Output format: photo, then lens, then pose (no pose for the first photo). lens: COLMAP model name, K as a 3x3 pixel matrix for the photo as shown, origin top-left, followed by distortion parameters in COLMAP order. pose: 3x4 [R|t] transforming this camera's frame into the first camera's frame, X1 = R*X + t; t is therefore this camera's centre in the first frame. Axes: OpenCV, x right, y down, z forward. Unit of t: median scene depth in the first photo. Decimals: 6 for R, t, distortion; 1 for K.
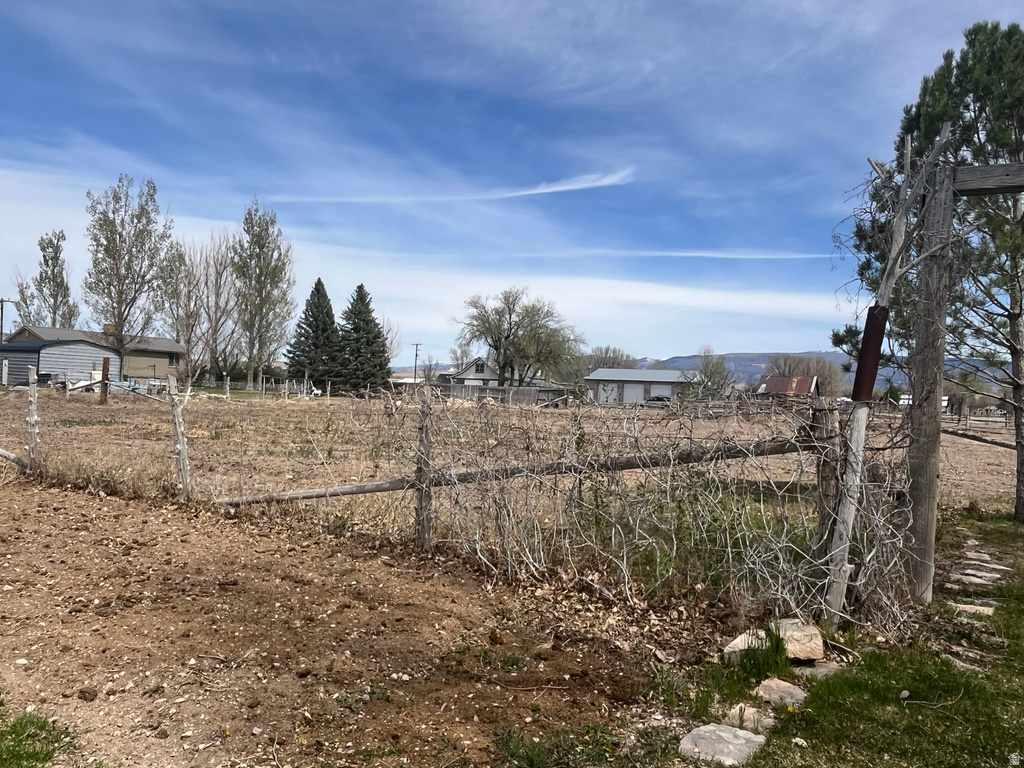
lens RADIAL K [[758.9, 0, 507.9], [0, 758.9, 397.1], [0, 0, 1]] dist [-0.002451, -0.003091]
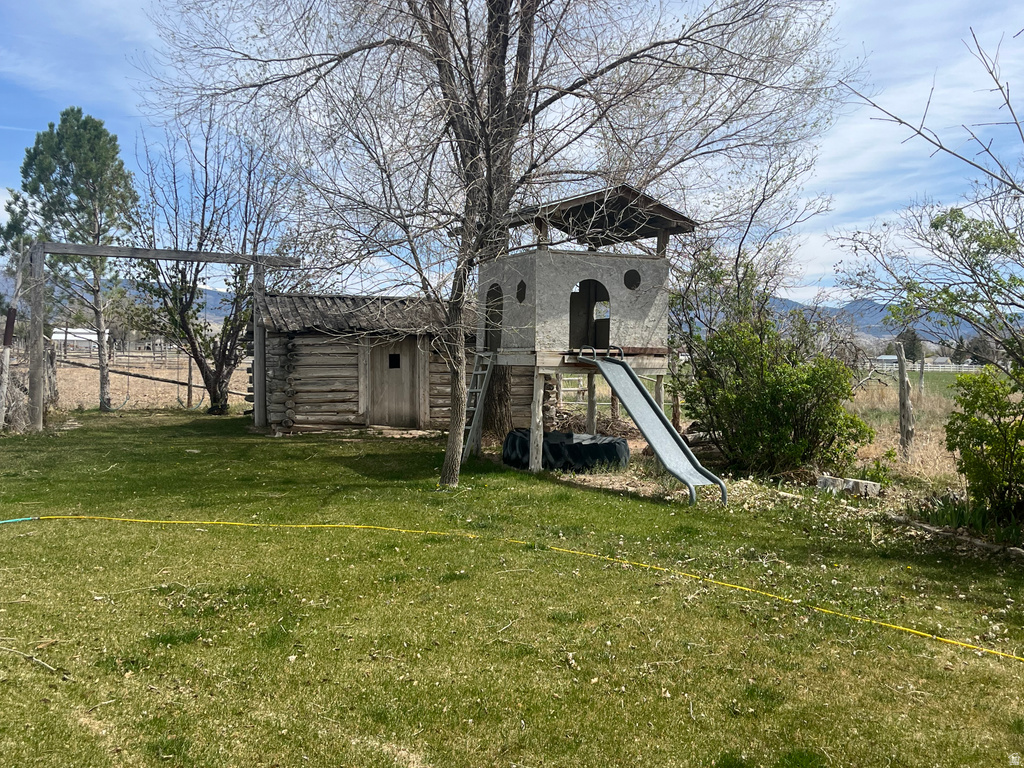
lens RADIAL K [[1022.1, 0, 513.2], [0, 1022.1, 401.7], [0, 0, 1]] dist [0.036638, -0.004705]
pose [[0.624442, -0.060612, 0.778716, -0.736875], [0.006379, 0.997347, 0.072514, -0.028336], [-0.781045, -0.040313, 0.623172, -1.555457]]
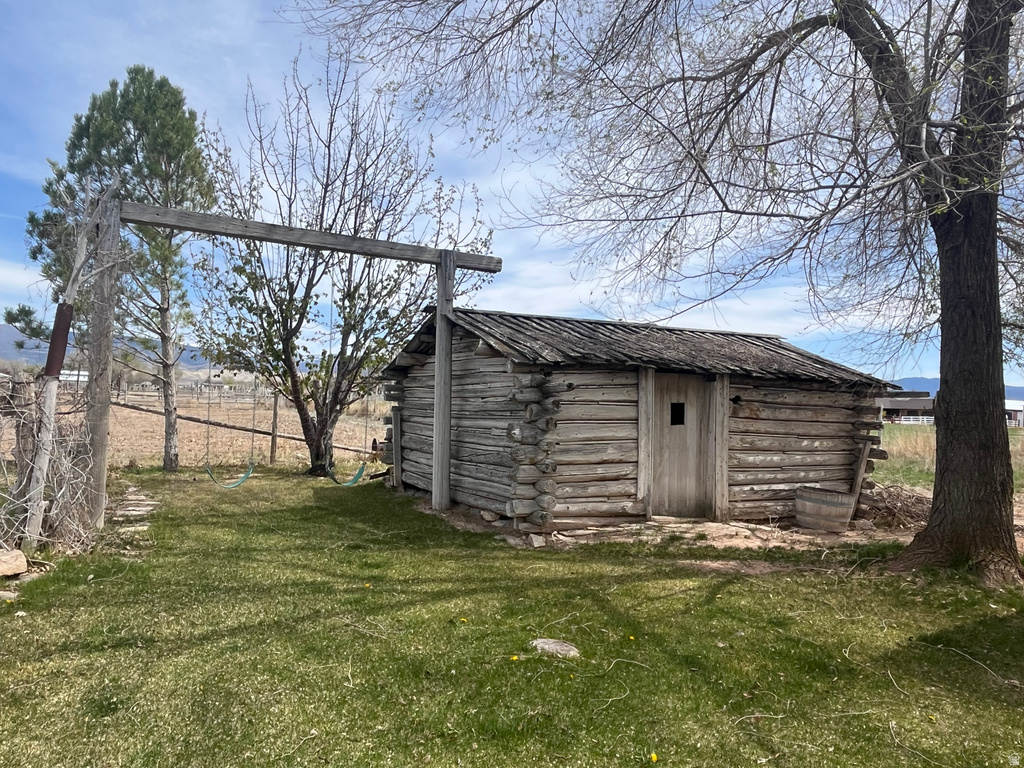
lens RADIAL K [[758.9, 0, 507.9], [0, 758.9, 397.1], [0, 0, 1]] dist [-0.002451, -0.003091]
pose [[0.530099, -0.013675, 0.847825, -0.137300], [-0.013668, 0.999602, 0.024669, -0.000863], [-0.847825, -0.024665, 0.529701, -0.216524]]
